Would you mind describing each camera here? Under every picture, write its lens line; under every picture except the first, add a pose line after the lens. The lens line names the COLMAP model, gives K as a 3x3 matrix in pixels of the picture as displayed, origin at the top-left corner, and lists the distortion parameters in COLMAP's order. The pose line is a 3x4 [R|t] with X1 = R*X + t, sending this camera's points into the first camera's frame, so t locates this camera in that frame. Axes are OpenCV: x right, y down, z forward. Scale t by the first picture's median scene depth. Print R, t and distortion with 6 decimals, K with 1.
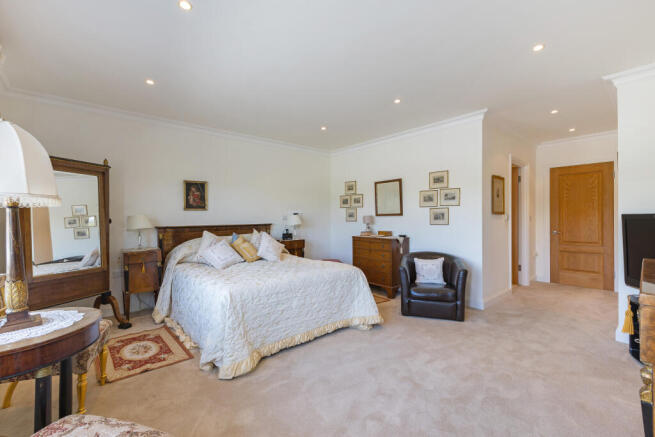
lens RADIAL K [[283.9, 0, 328.5], [0, 283.9, 217.5], [0, 0, 1]] dist [0.003761, 0.000534]
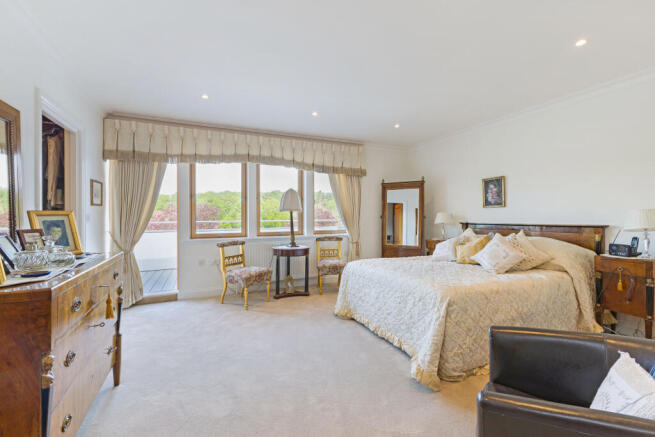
lens RADIAL K [[283.9, 0, 329.6], [0, 283.9, 217.8], [0, 0, 1]] dist [0.003761, 0.000534]
pose [[-0.288573, 0.011477, -0.957389, 0.635763], [0.002607, 0.999934, 0.011201, -0.001533], [0.957454, 0.000737, -0.288584, 0.749611]]
